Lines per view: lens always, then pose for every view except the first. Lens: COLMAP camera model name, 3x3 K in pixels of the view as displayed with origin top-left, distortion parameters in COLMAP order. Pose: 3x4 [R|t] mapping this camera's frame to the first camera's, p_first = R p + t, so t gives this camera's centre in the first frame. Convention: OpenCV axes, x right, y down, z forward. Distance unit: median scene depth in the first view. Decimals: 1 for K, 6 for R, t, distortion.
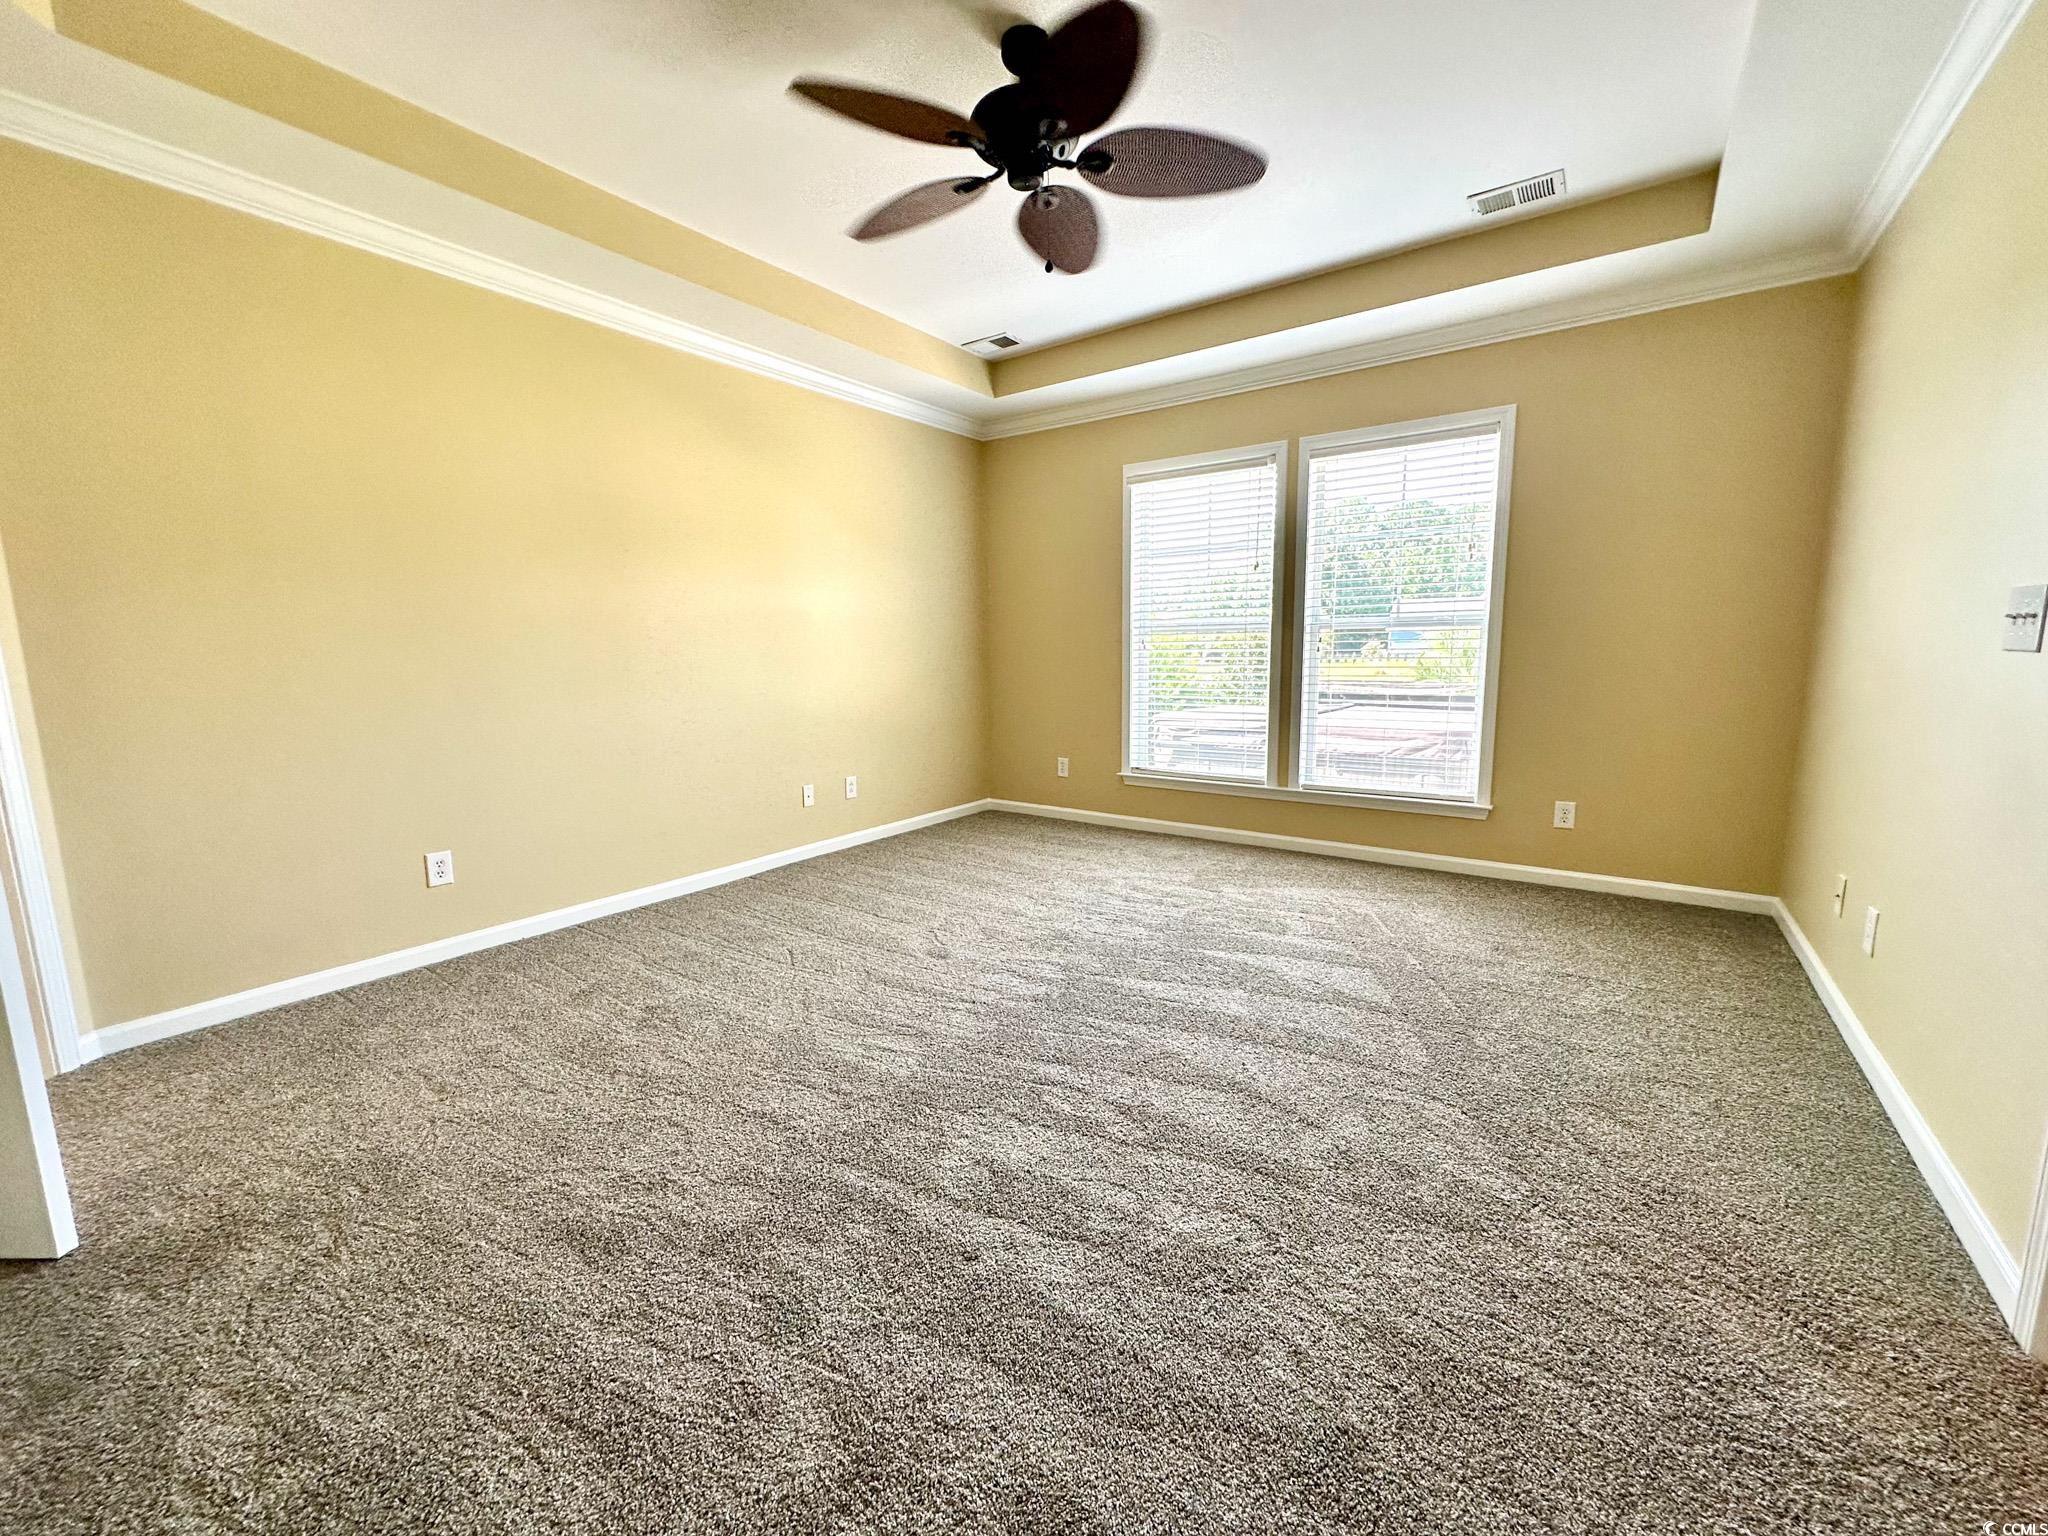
lens RADIAL K [[814.9, 0, 1026.8], [0, 814.9, 768.7], [0, 0, 1]] dist [-0.002703, 0.000245]
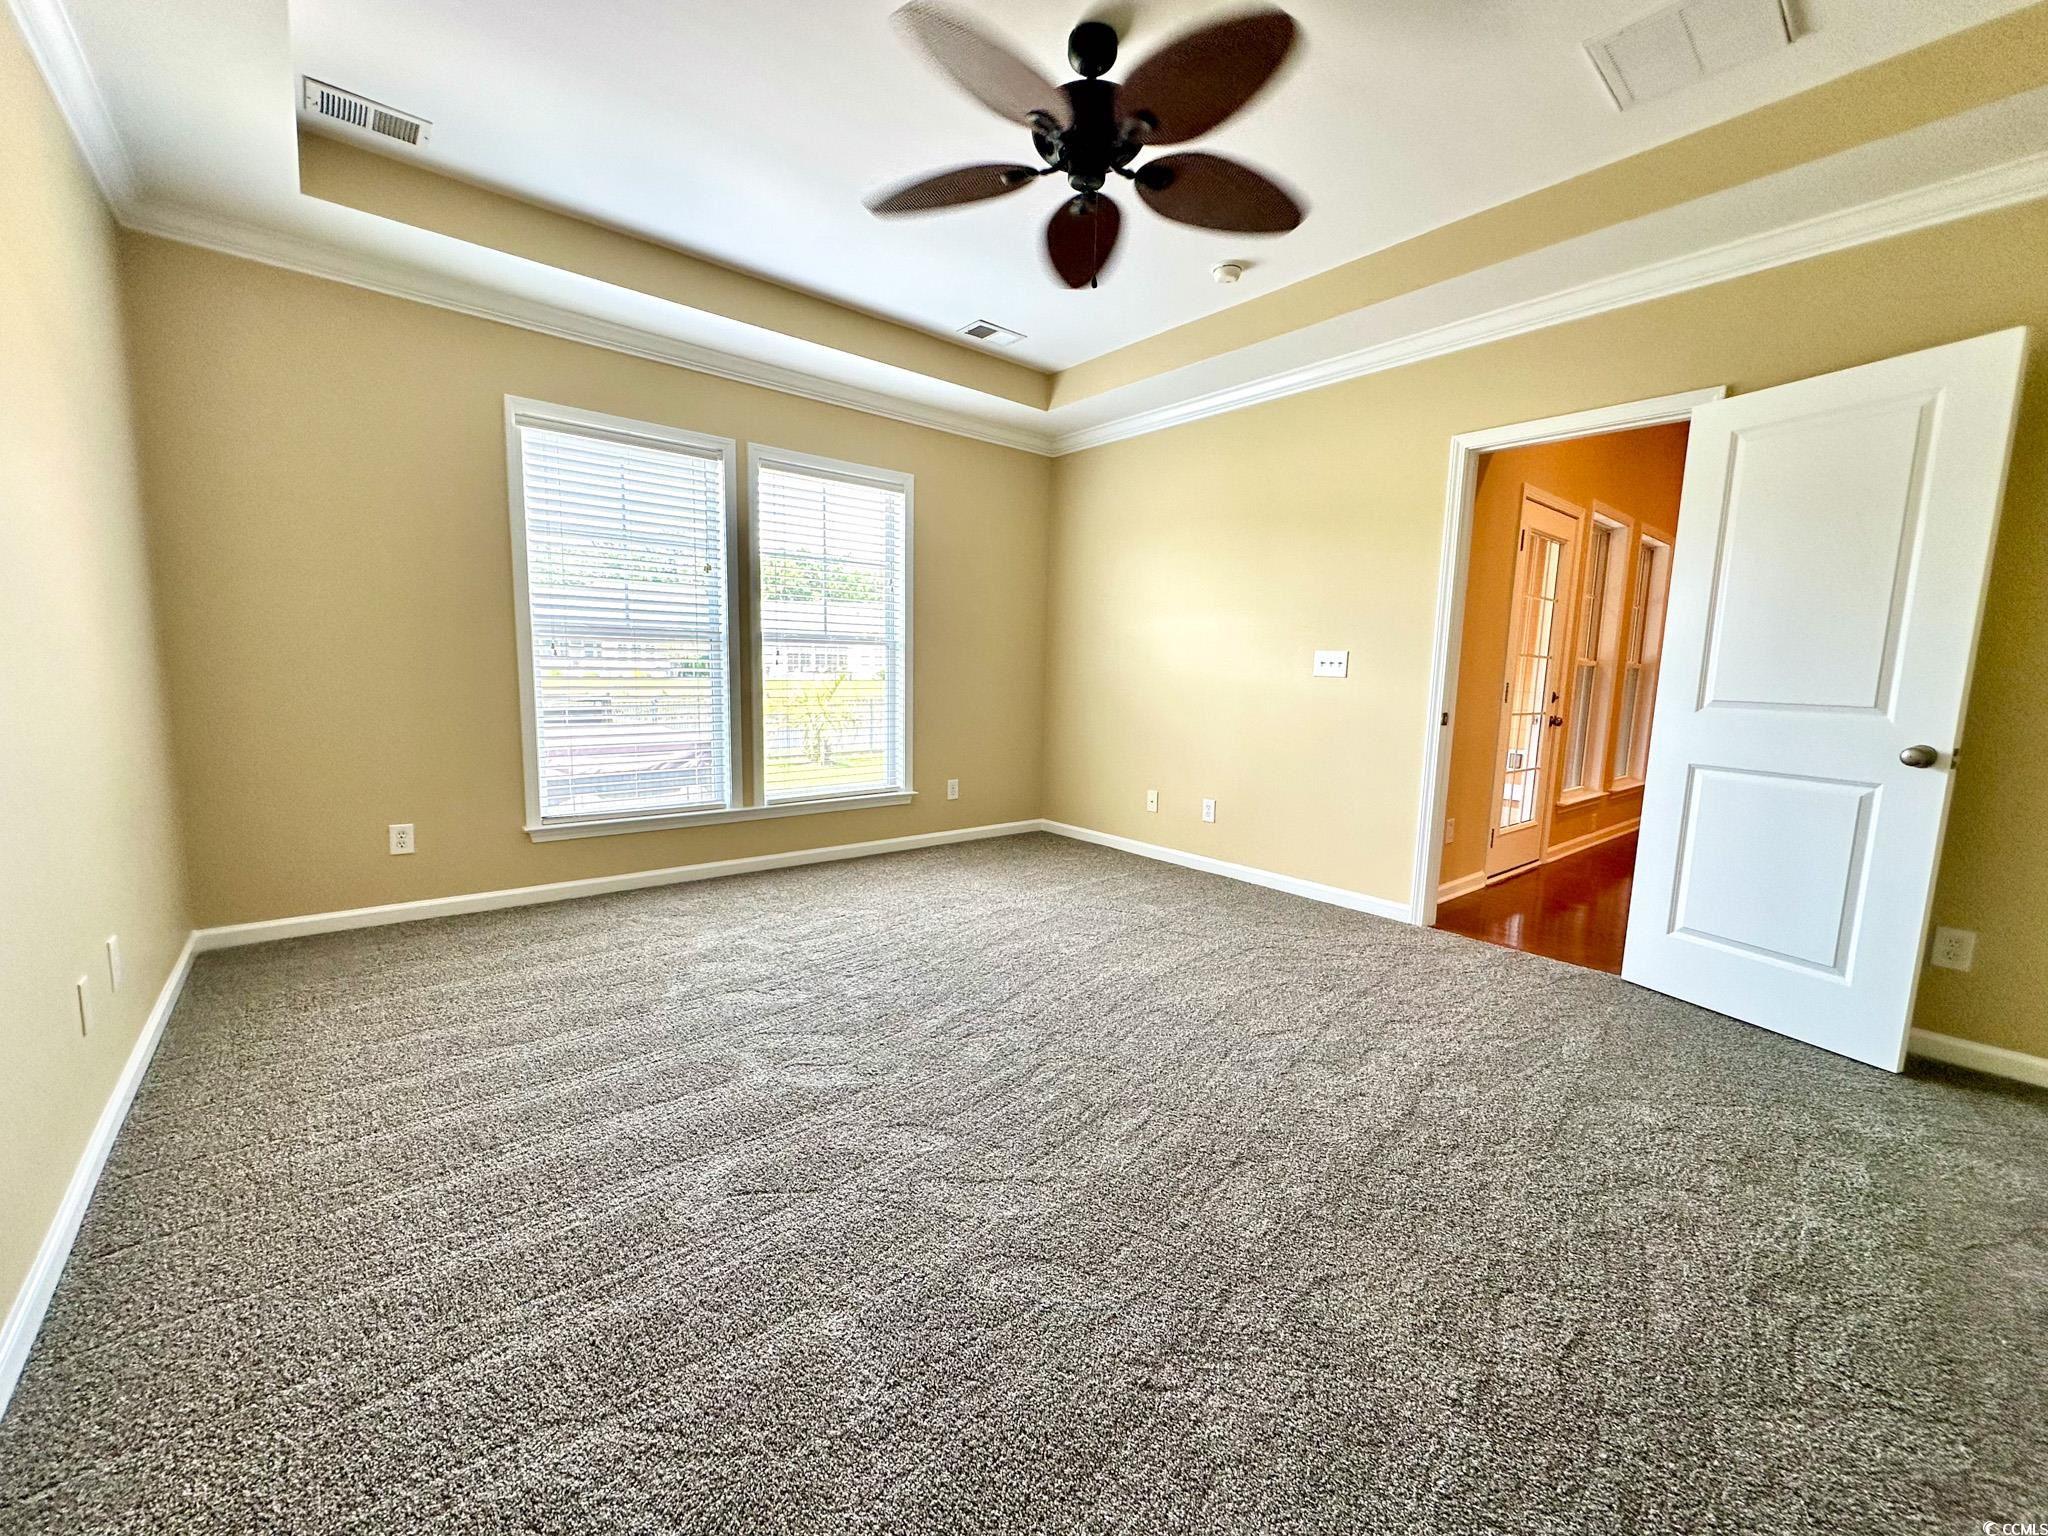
lens RADIAL K [[821.3, 0, 1024.6], [0, 821.3, 745.5], [0, 0, 1]] dist [0.024902, 0.000087]
pose [[0.259273, -0.073886, 0.962974, -0.545582], [0.118454, 0.991975, 0.044219, -0.054958], [-0.958513, 0.102603, 0.265944, 0.461316]]
